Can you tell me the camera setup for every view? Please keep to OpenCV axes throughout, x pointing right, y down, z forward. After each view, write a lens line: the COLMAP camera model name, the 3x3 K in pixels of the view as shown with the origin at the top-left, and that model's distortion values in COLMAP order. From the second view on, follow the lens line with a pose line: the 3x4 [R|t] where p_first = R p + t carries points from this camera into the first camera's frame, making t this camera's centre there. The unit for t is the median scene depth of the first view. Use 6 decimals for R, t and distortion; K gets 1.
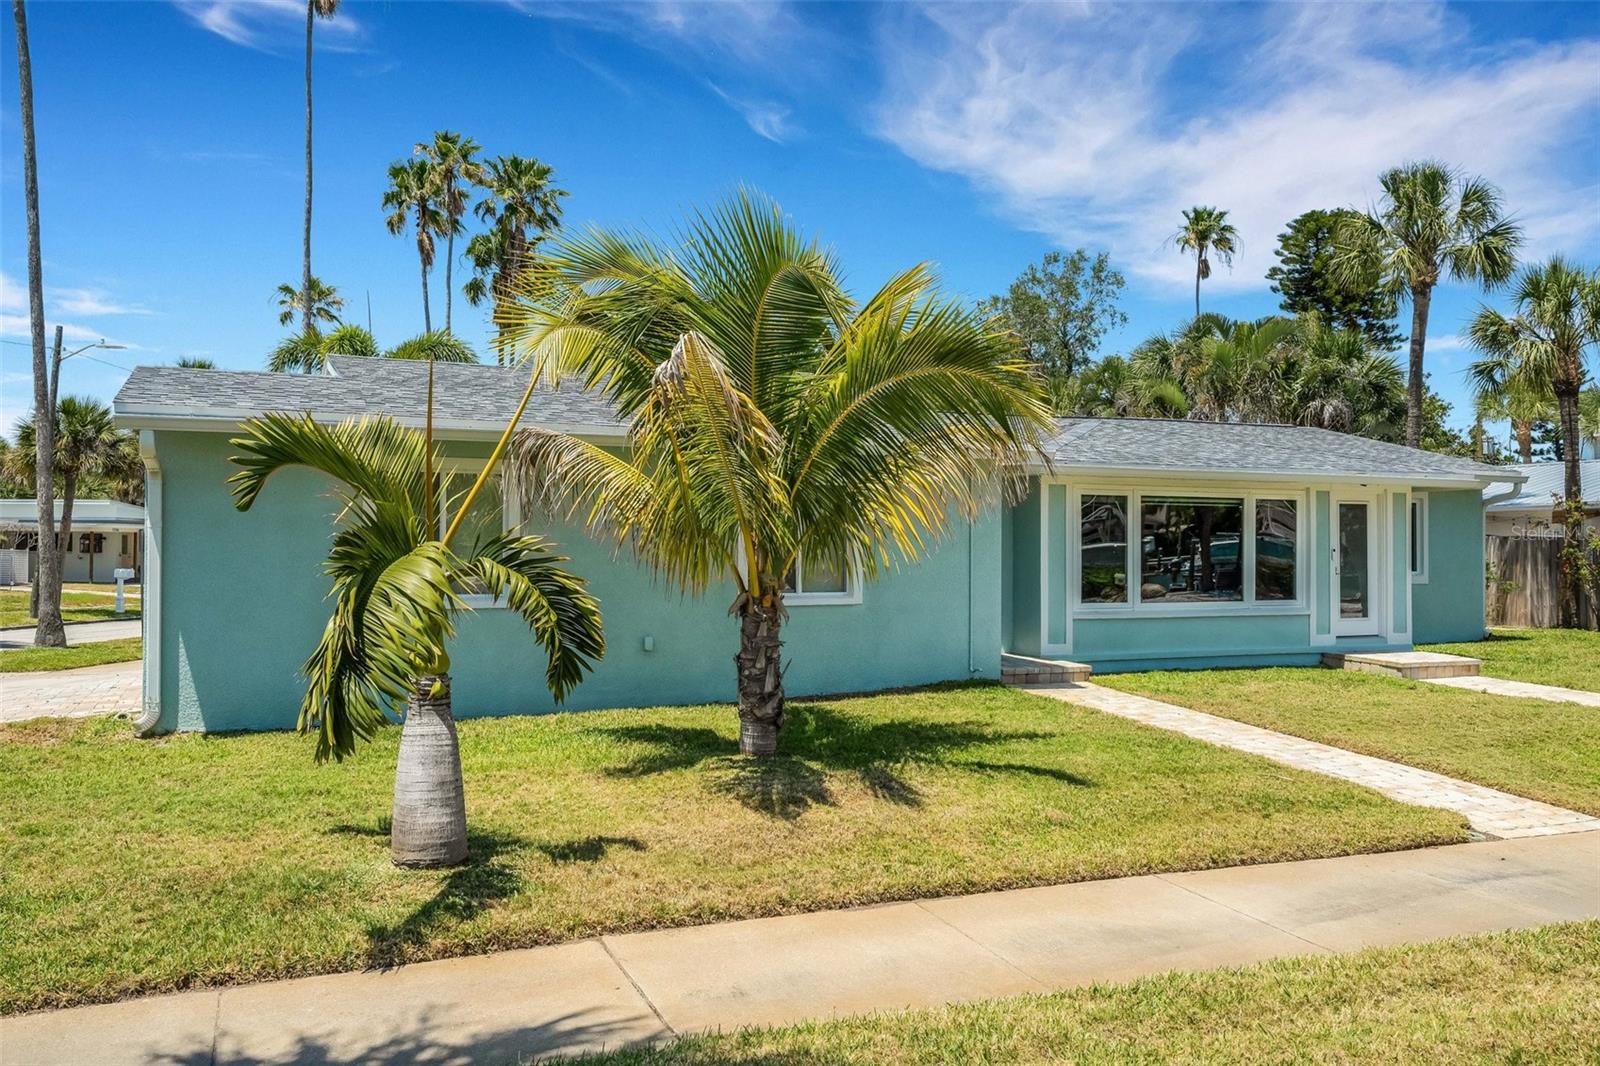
lens RADIAL K [[1379.8, 0, 800.0], [0, 1379.8, 533.0], [0, 0, 1]] dist [-0.003618, -0.001226]
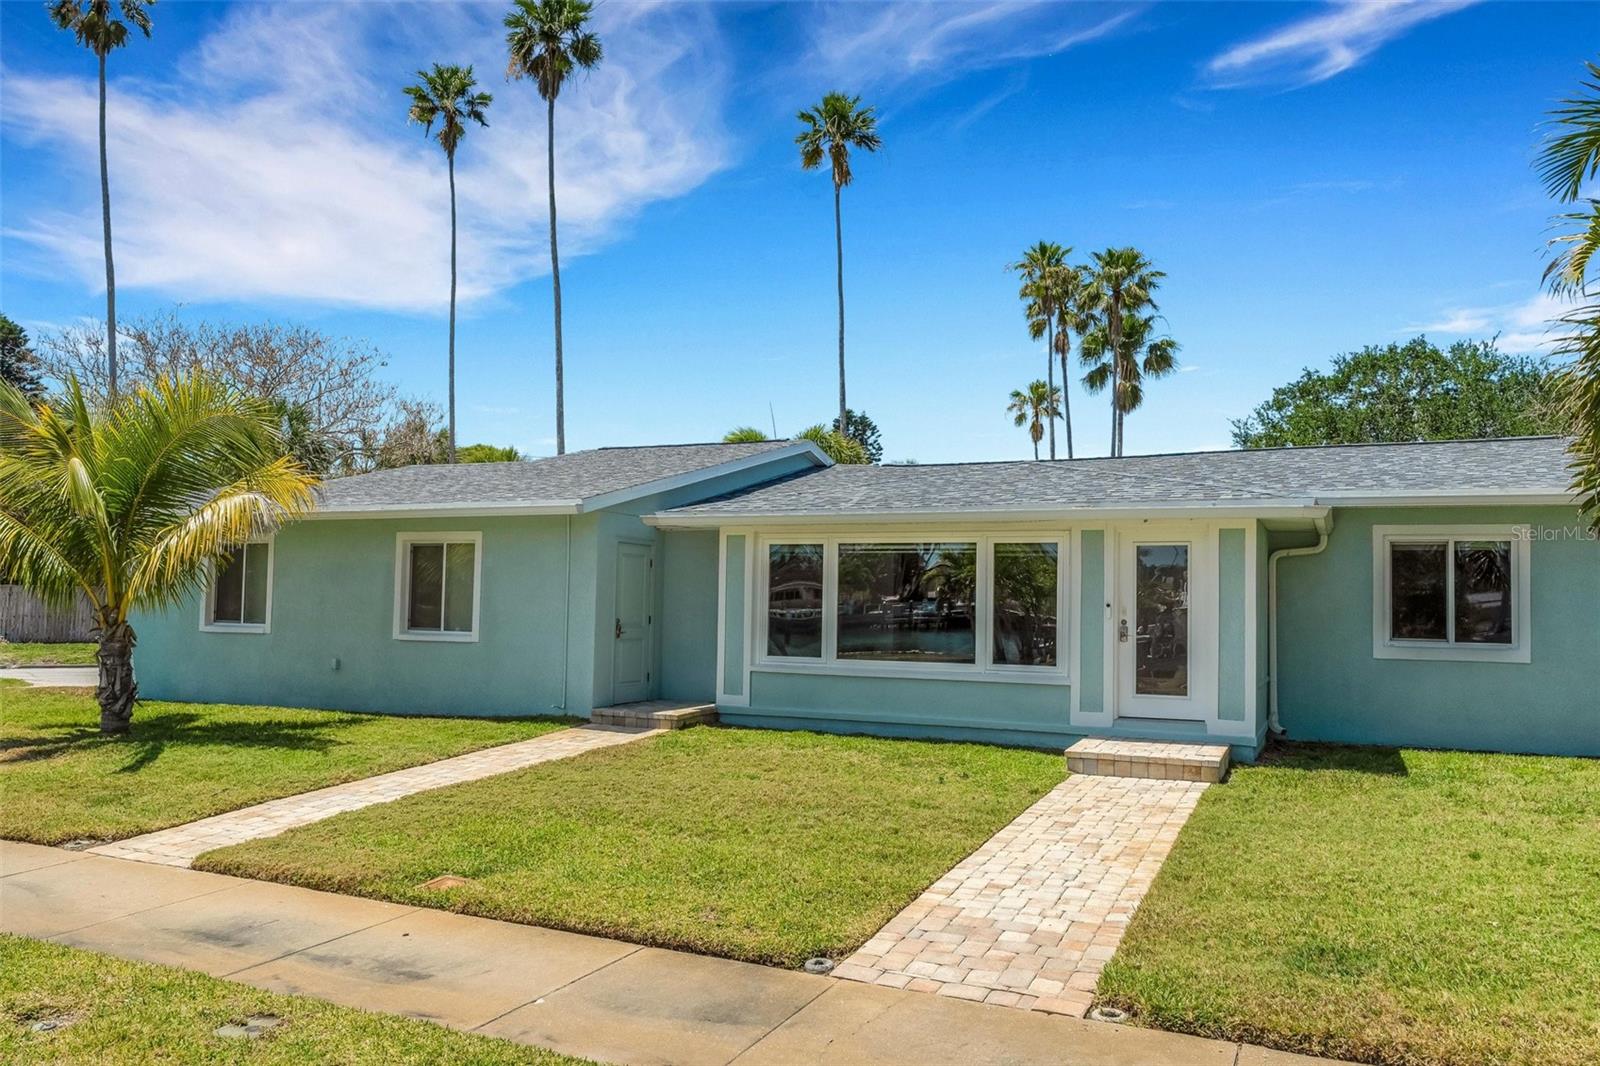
lens RADIAL K [[1270.8, 0, 800.0], [0, 1270.8, 533.0], [0, 0, 1]] dist [-0.001352, -0.000396]
pose [[0.640702, -0.039236, -0.766786, 0.853716], [-0.008338, 0.998279, -0.058048, 0.015209], [0.767744, 0.043585, 0.639272, 0.412964]]
